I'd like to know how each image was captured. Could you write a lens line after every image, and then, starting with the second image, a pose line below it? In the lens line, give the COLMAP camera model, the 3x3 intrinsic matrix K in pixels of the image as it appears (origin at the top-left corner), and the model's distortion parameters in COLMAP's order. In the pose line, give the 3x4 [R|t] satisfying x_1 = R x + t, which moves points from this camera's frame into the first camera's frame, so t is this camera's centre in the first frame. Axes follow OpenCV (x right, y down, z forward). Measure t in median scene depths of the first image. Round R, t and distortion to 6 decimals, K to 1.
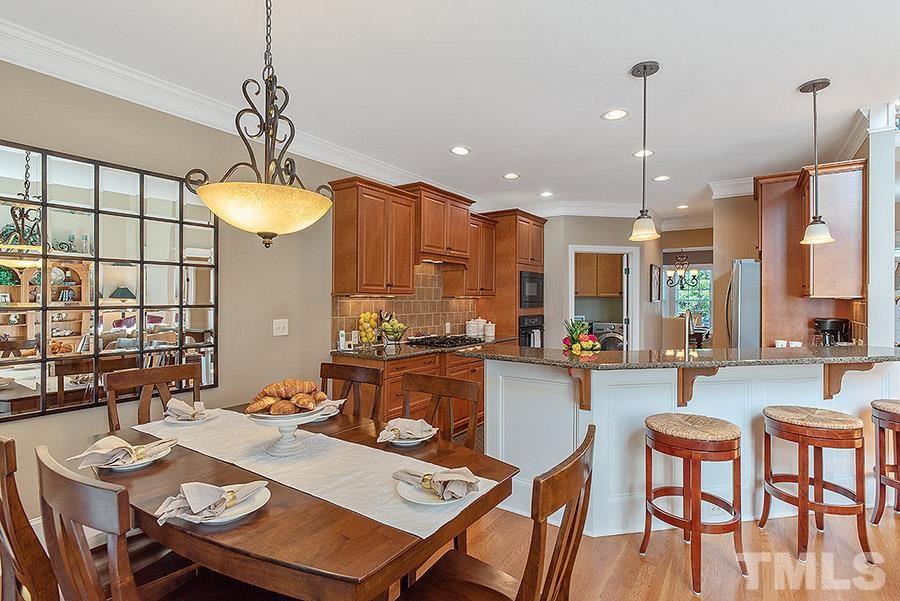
lens RADIAL K [[437.4, 0, 451.2], [0, 437.4, 299.1], [0, 0, 1]] dist [-0.004756, -0.000920]
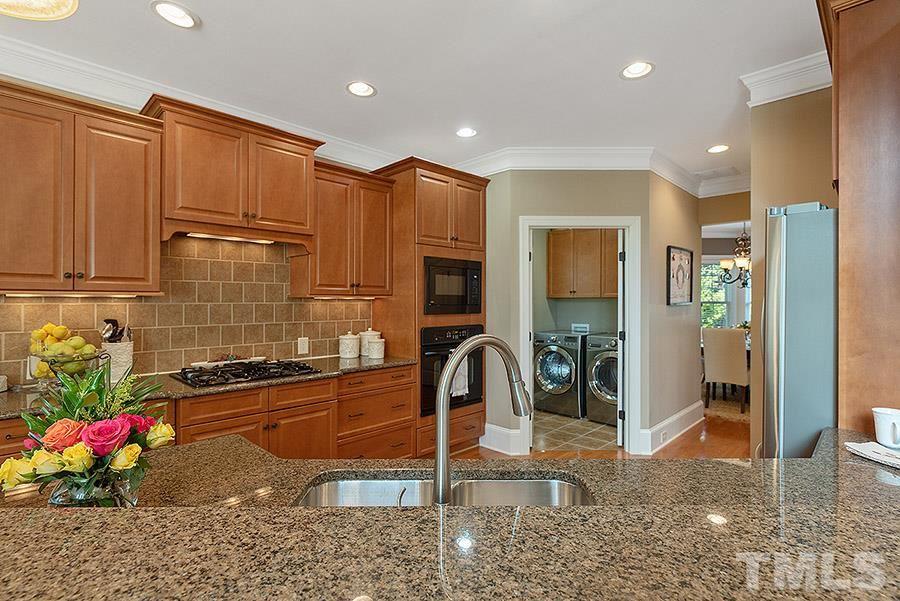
lens RADIAL K [[437.4, 0, 448.4], [0, 437.4, 299.7], [0, 0, 1]] dist [-0.004756, -0.000920]
pose [[0.984848, -0.003311, -0.173390, 0.301967], [0.002459, 0.999984, -0.005129, 0.001811], [0.173405, 0.004625, 0.984840, 0.384280]]
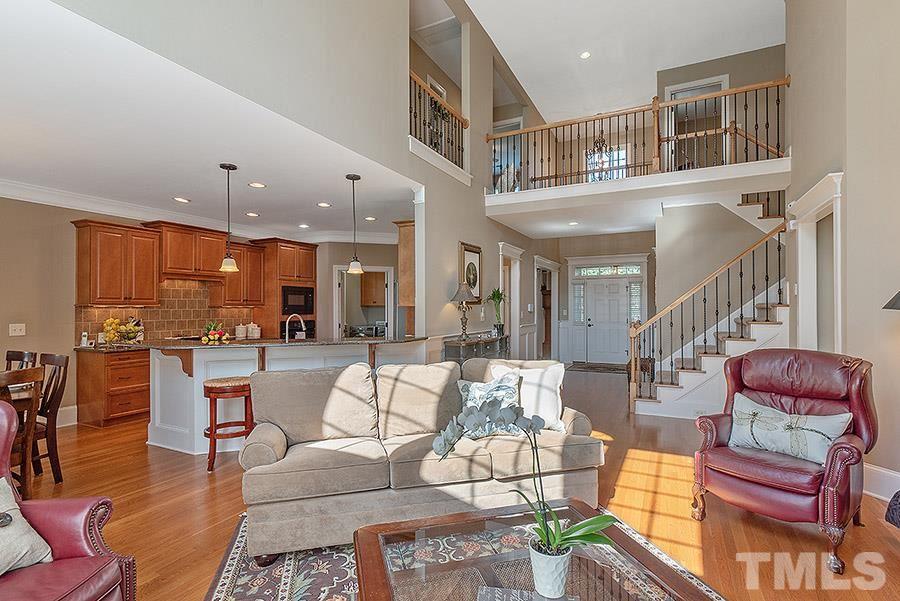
lens RADIAL K [[437.4, 0, 450.4], [0, 437.4, 306.8], [0, 0, 1]] dist [-0.004756, -0.000920]
pose [[0.990194, -0.005115, 0.139606, 0.465802], [0.005446, 0.999983, -0.001994, 0.001850], [-0.139593, 0.002735, 0.990205, -0.329698]]
